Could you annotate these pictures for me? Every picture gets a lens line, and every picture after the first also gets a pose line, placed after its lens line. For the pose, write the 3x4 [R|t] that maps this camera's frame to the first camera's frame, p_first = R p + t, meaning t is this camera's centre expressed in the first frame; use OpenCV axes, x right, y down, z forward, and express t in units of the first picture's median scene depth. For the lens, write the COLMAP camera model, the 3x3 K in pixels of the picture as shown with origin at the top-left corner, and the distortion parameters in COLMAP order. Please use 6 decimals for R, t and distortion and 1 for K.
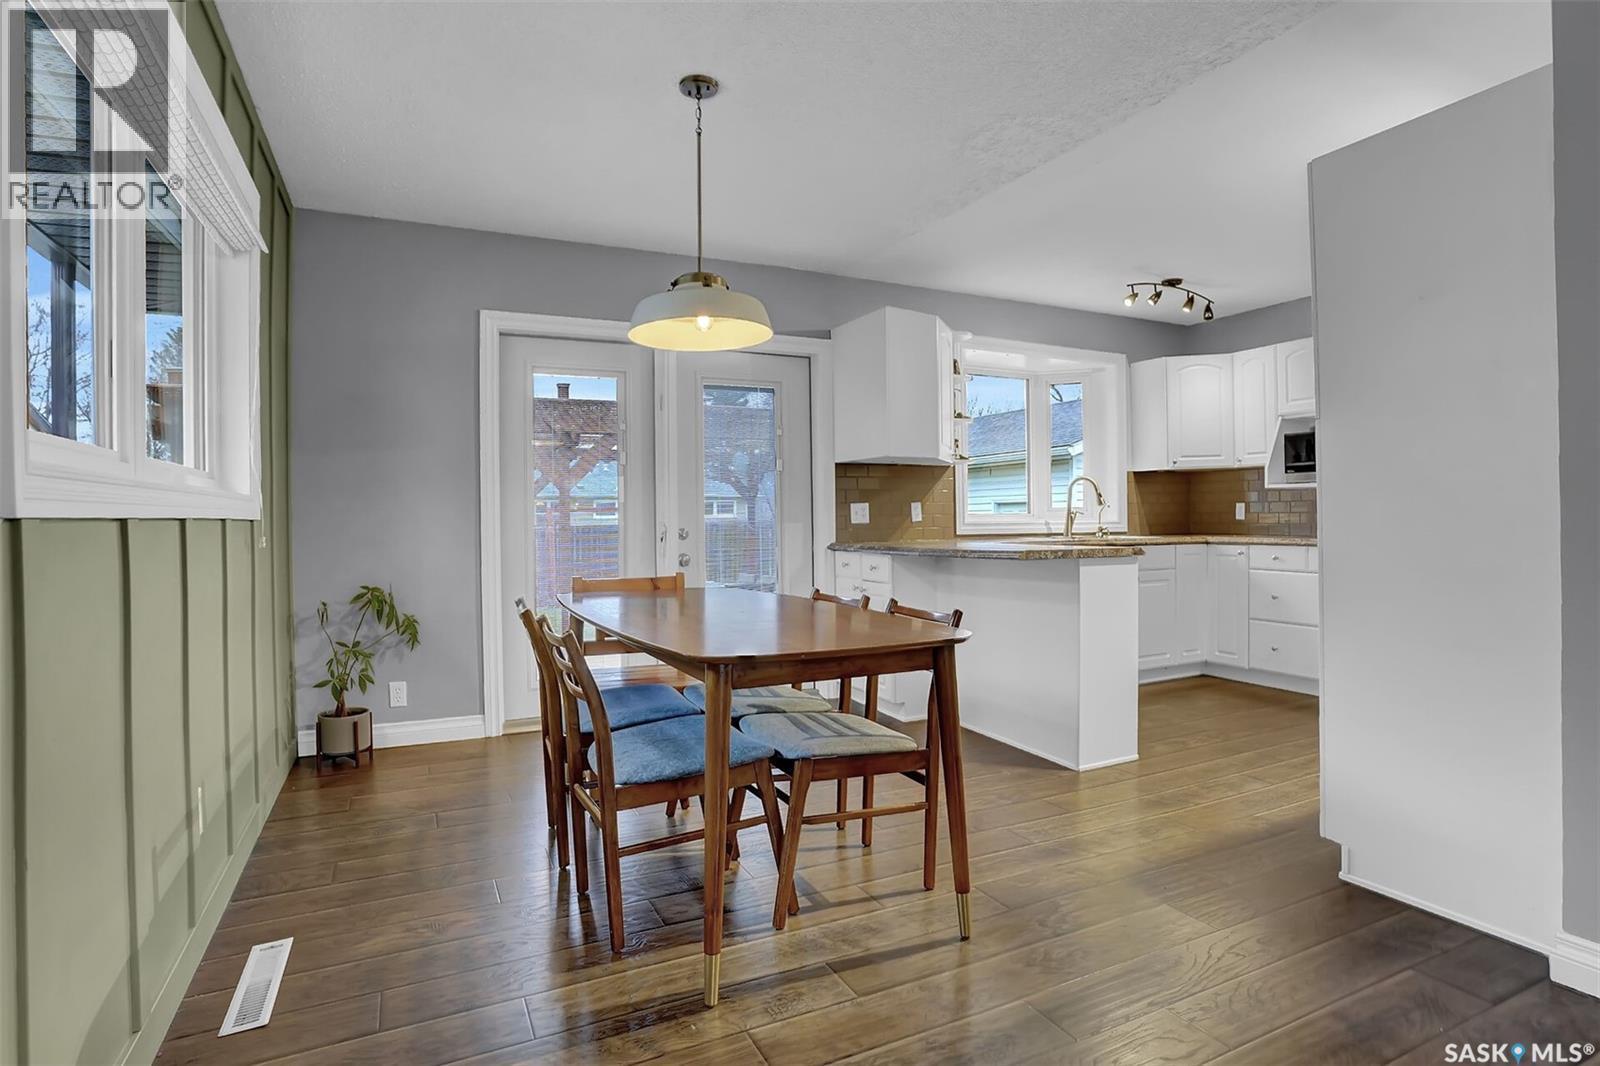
lens RADIAL K [[817.3, 0, 810.6], [0, 817.3, 515.8], [0, 0, 1]] dist [-0.086578, 0.042446]
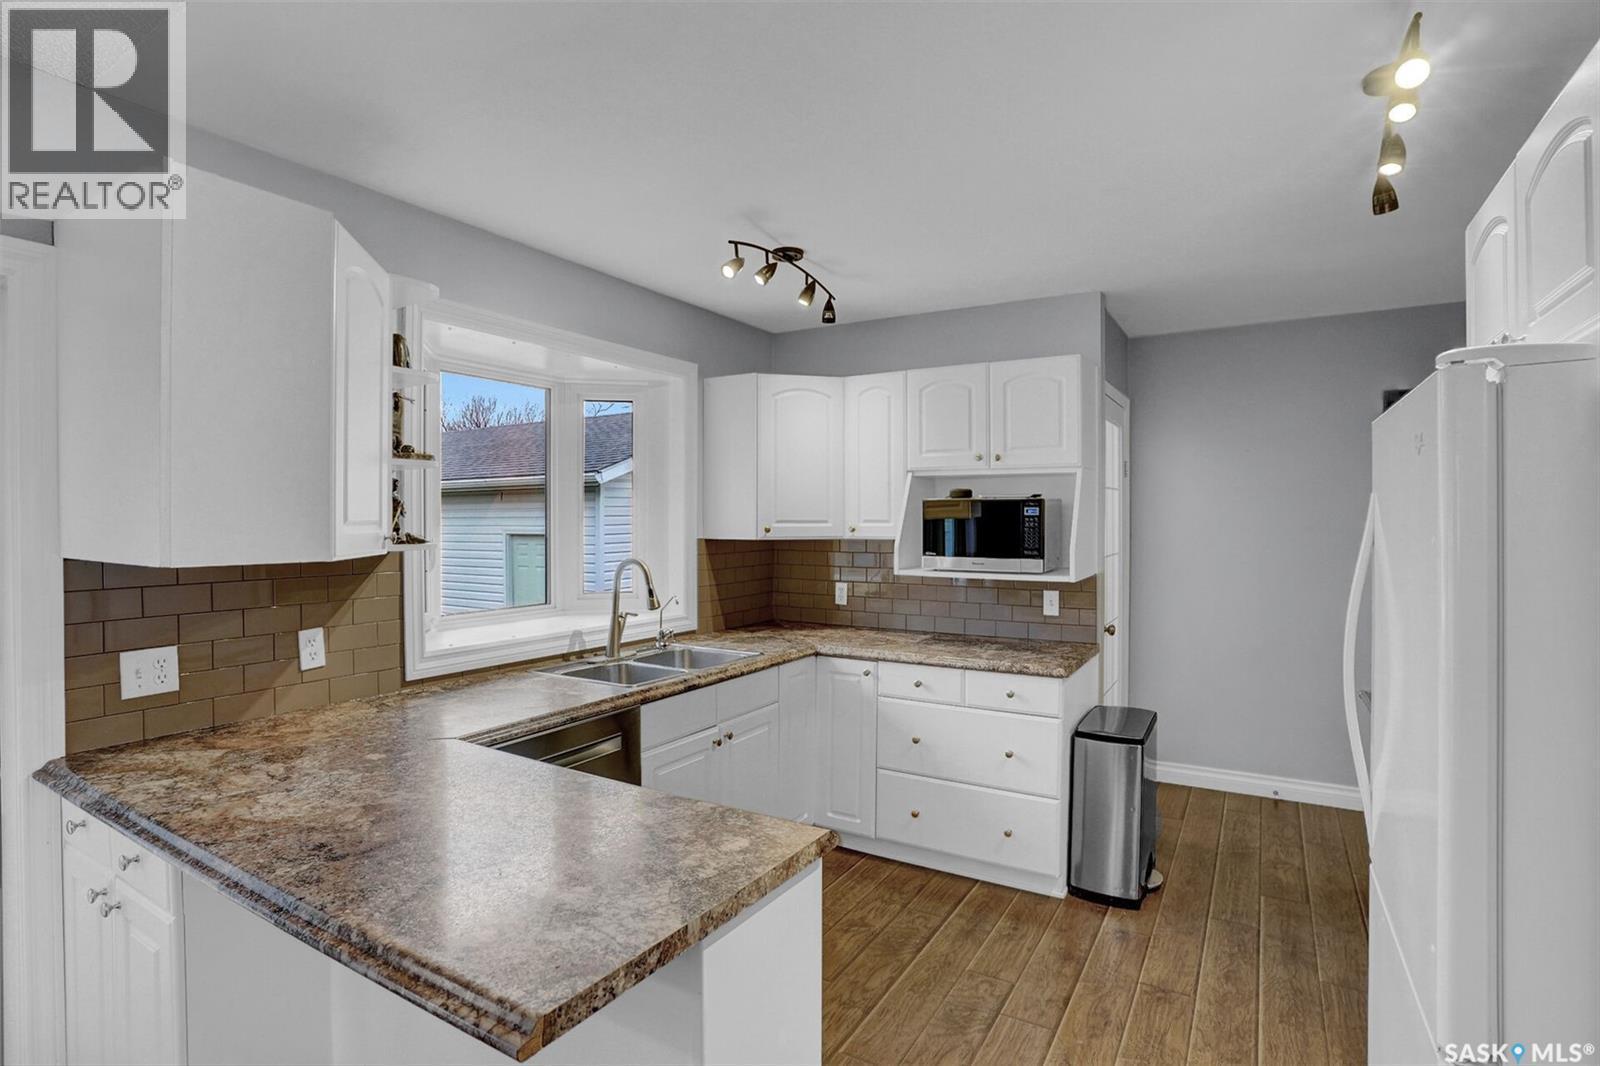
lens RADIAL K [[786.1, 0, 797.6], [0, 786.1, 529.7], [0, 0, 1]] dist [-0.090921, 0.045318]
pose [[0.840110, 0.002836, 0.542409, 0.124590], [-0.008642, 0.999929, 0.008156, -0.078780], [-0.542347, -0.011539, 0.840075, 0.466535]]
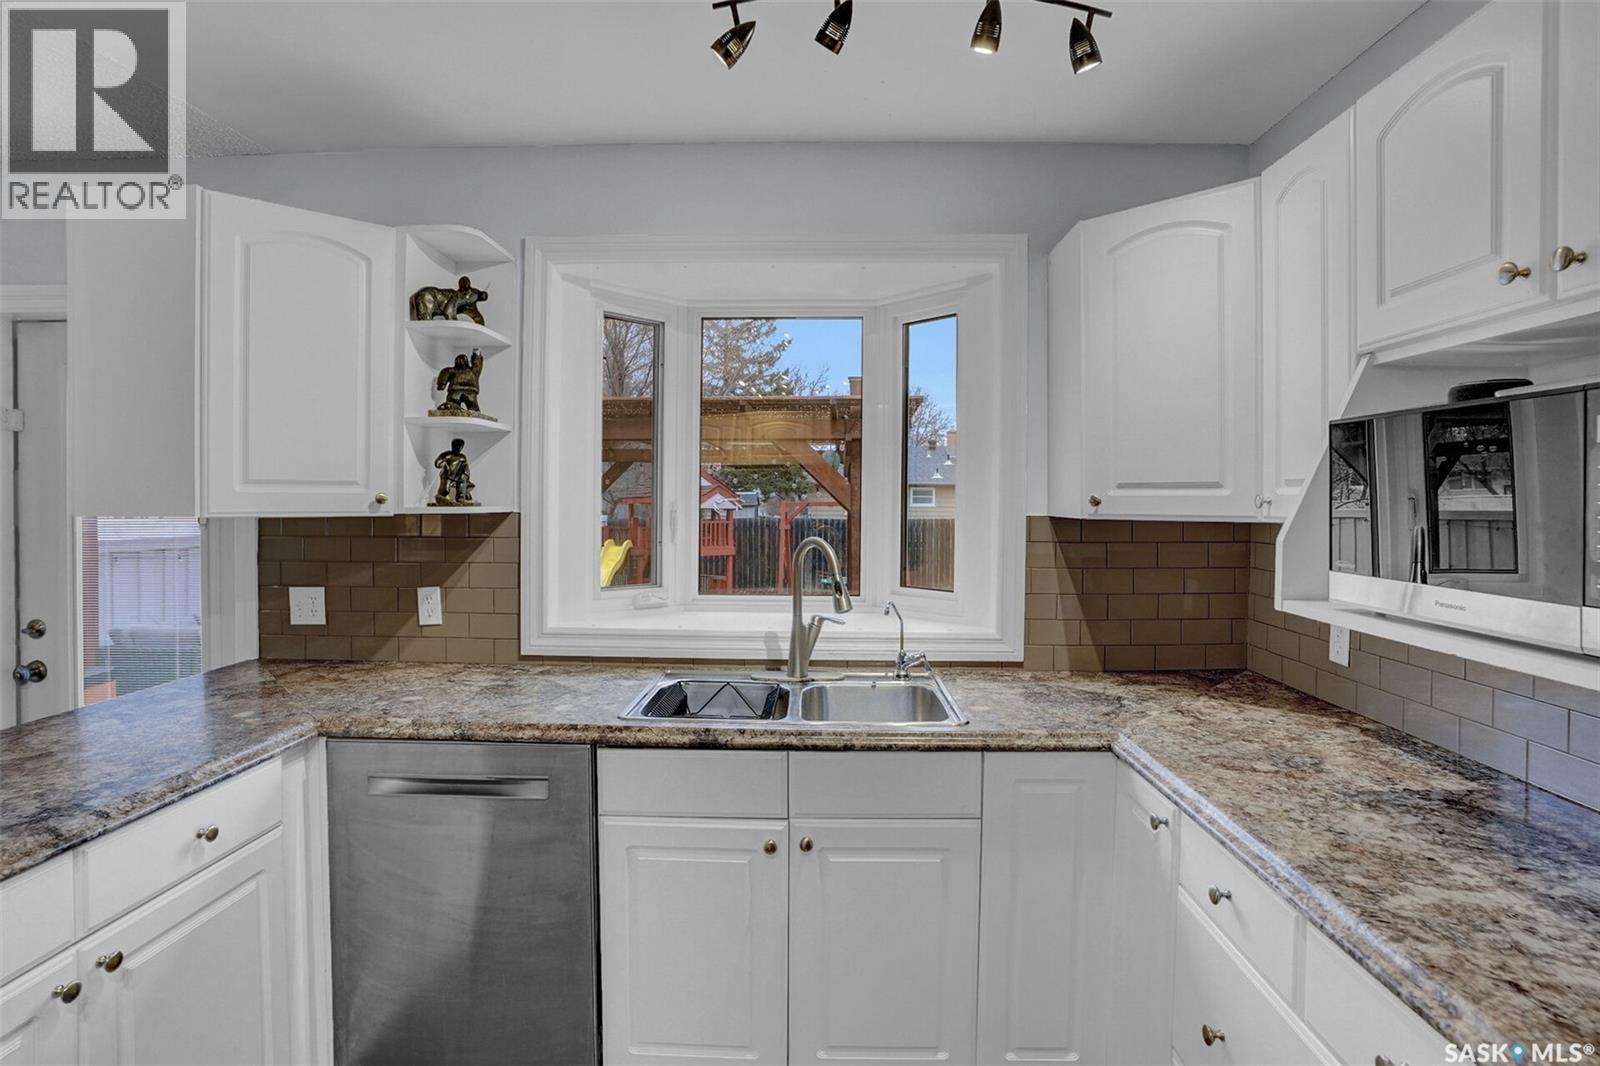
lens RADIAL K [[790.4, 0, 805.9], [0, 790.4, 513.4], [0, 0, 1]] dist [-0.076882, 0.032877]
pose [[0.888720, 0.021158, -0.457963, 0.543639], [-0.012171, 0.999671, 0.022566, -0.073516], [0.458289, -0.014481, 0.888685, 0.674052]]
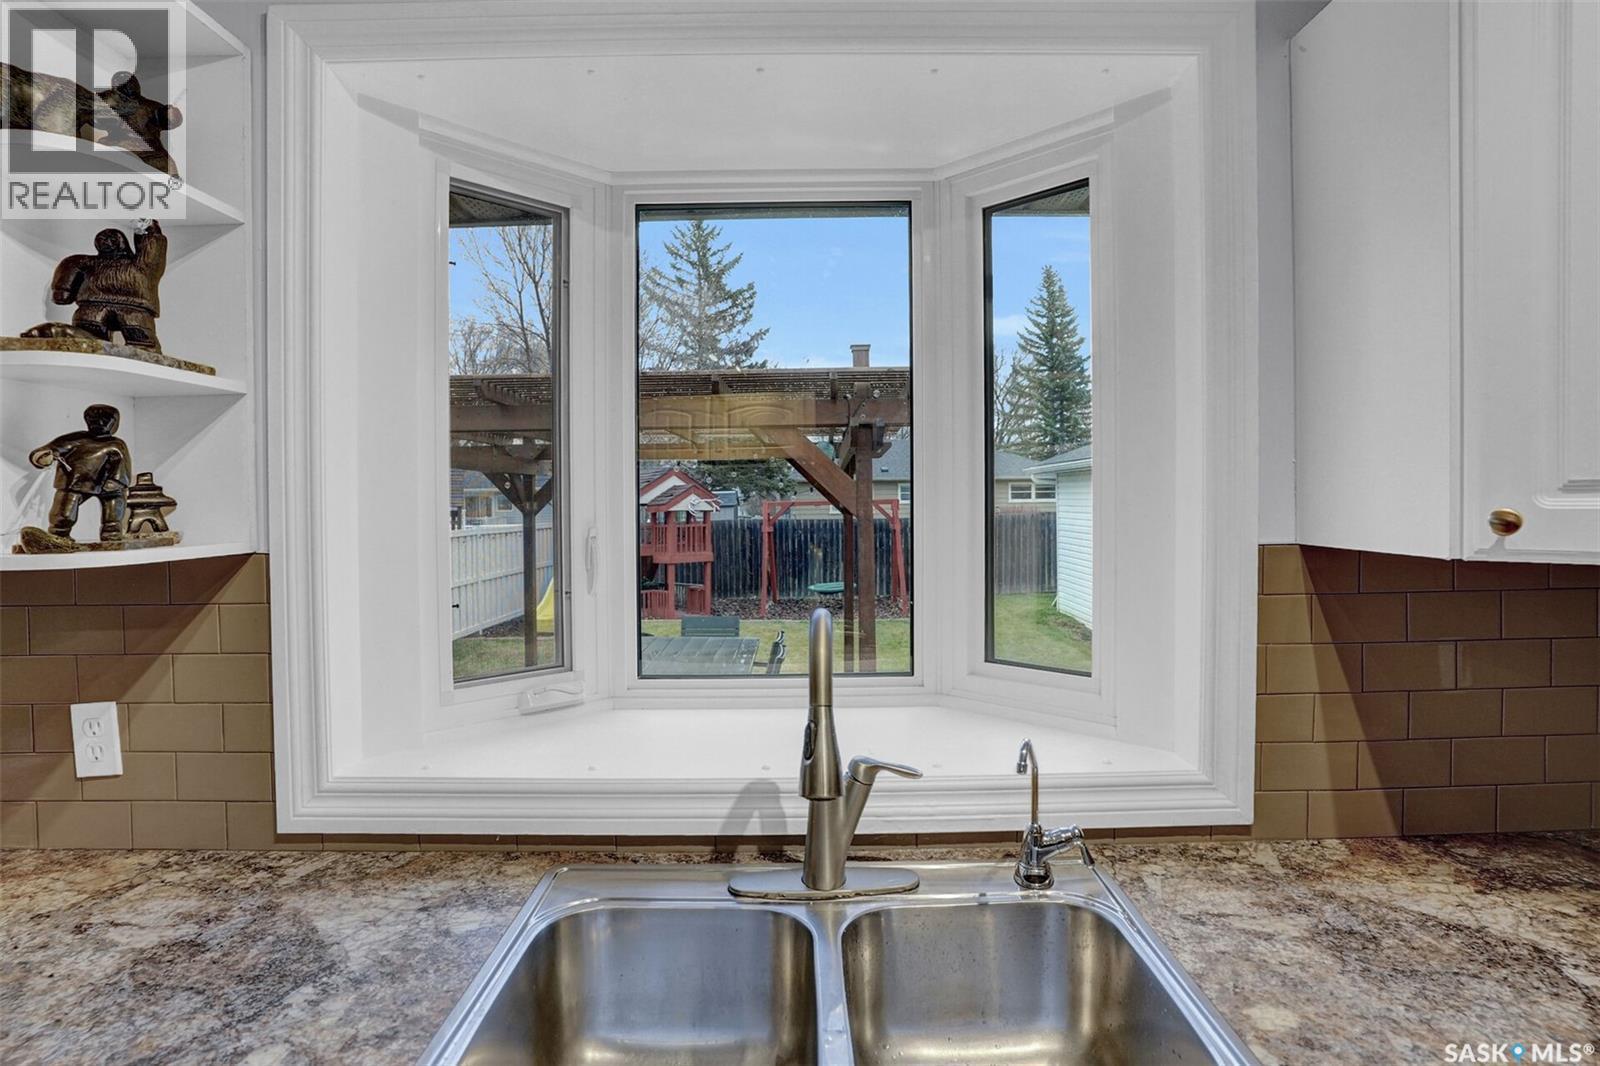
lens RADIAL K [[817.3, 0, 810.6], [0, 817.3, 515.8], [0, 0, 1]] dist [-0.086578, 0.042446]
pose [[0.901583, 0.009791, -0.432496, 0.429546], [0.002518, 0.999608, 0.027877, -0.079236], [0.432599, -0.026222, 0.901205, 0.866180]]
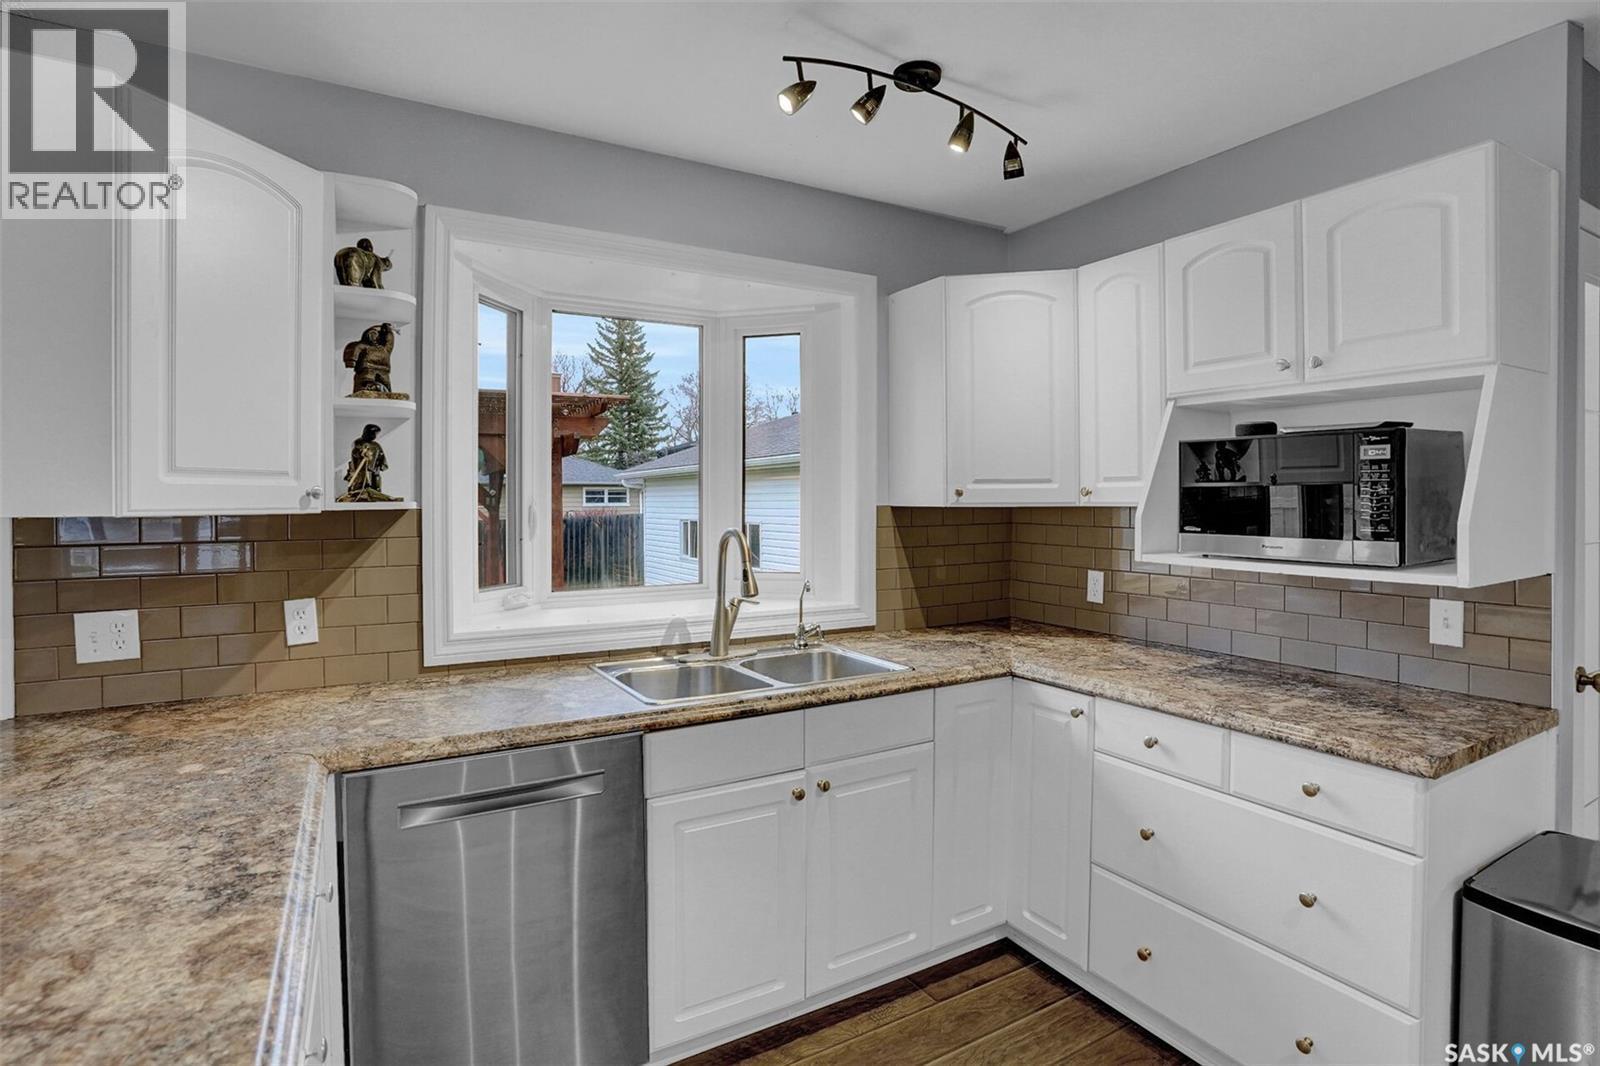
lens RADIAL K [[794.8, 0, 799.0], [0, 794.8, 508.9], [0, 0, 1]] dist [-0.077111, 0.033353]
pose [[0.997224, 0.005545, 0.074249, 0.349770], [-0.006468, 0.999905, 0.012197, -0.067808], [-0.074174, -0.012644, 0.997165, 0.577606]]
